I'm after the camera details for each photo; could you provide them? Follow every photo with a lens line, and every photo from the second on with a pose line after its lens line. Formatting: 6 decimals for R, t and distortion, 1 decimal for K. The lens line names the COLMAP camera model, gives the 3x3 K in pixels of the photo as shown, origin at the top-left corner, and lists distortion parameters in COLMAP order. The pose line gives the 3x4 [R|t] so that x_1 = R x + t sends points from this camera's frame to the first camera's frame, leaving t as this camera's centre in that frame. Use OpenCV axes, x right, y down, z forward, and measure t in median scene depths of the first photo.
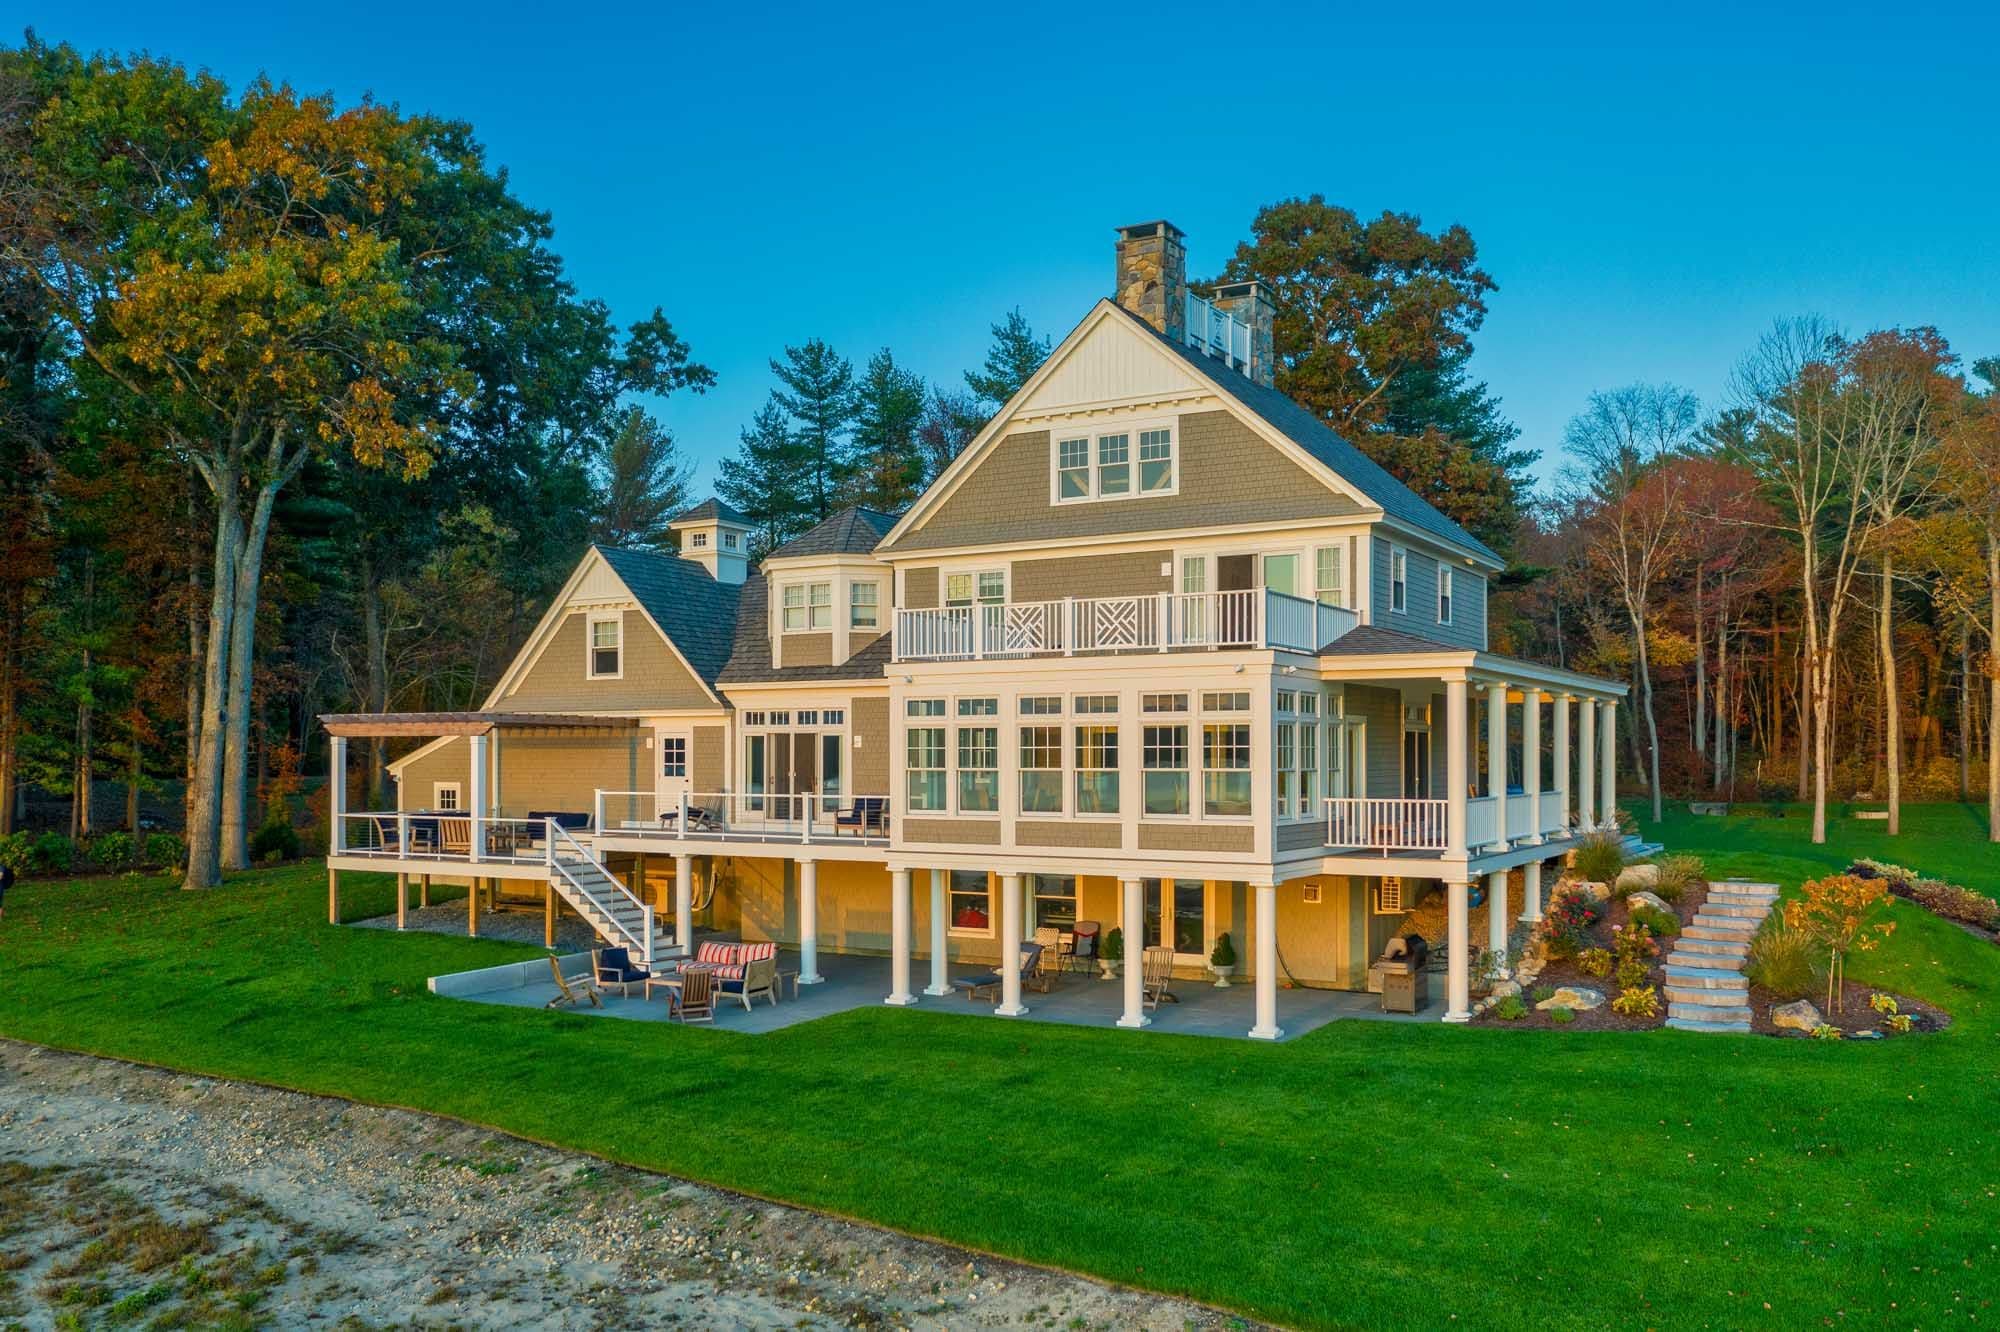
lens RADIAL K [[1412.5, 0, 1100.6], [0, 1412.5, 785.9], [0, 0, 1]] dist [-0.001063, 0.002319]
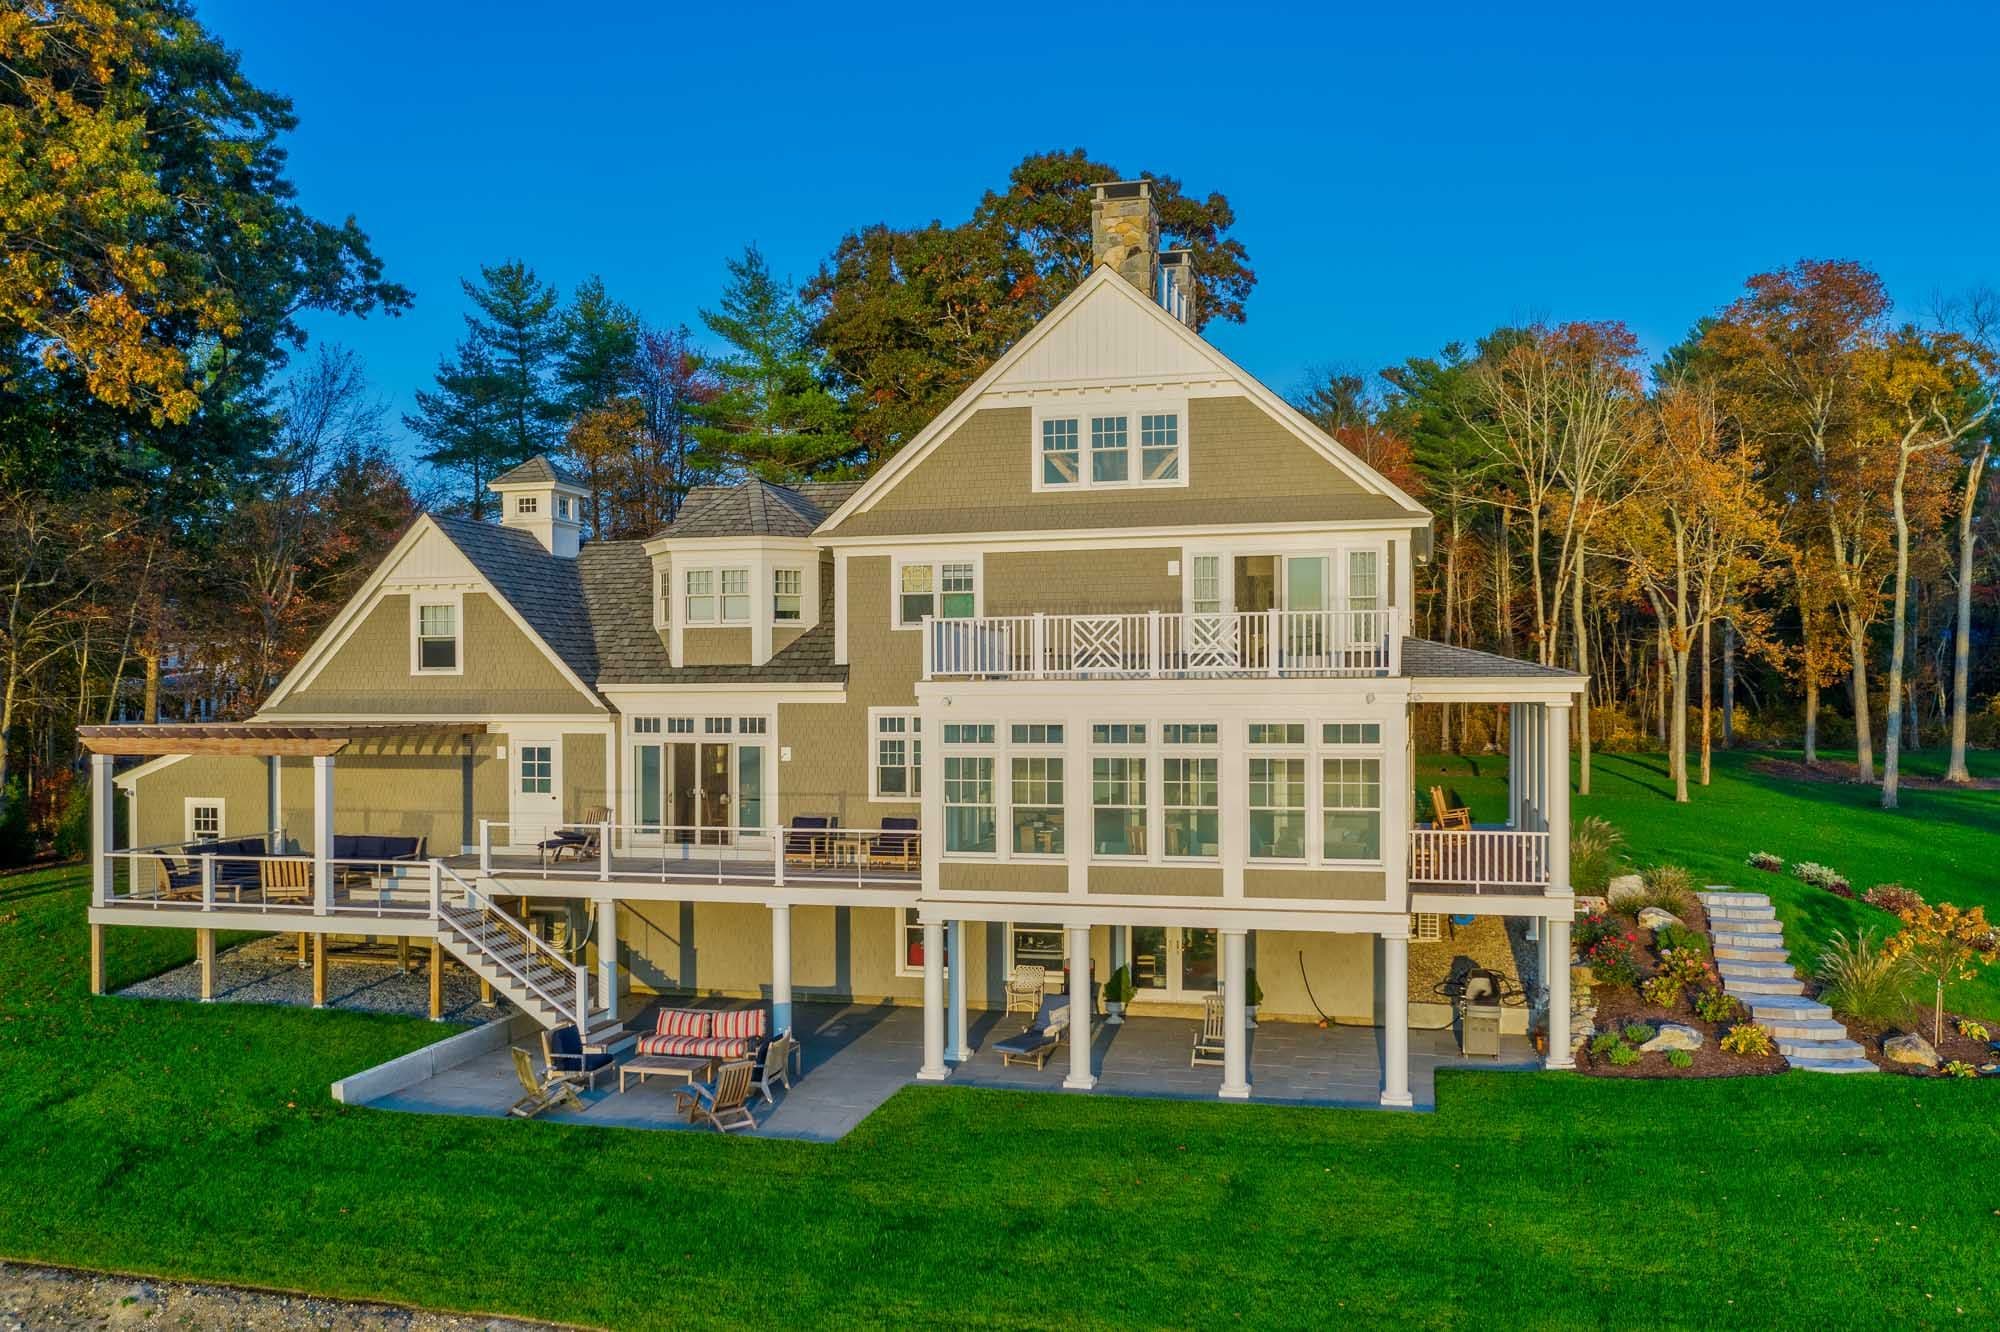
lens RADIAL K [[1412.5, 0, 996.1], [0, 1412.5, 727.4], [0, 0, 1]] dist [-0.001063, 0.002319]
pose [[0.972168, -0.009050, 0.234108, -0.245039], [0.007991, 0.999953, 0.005470, -0.050453], [-0.234147, -0.003447, 0.972195, 0.128038]]
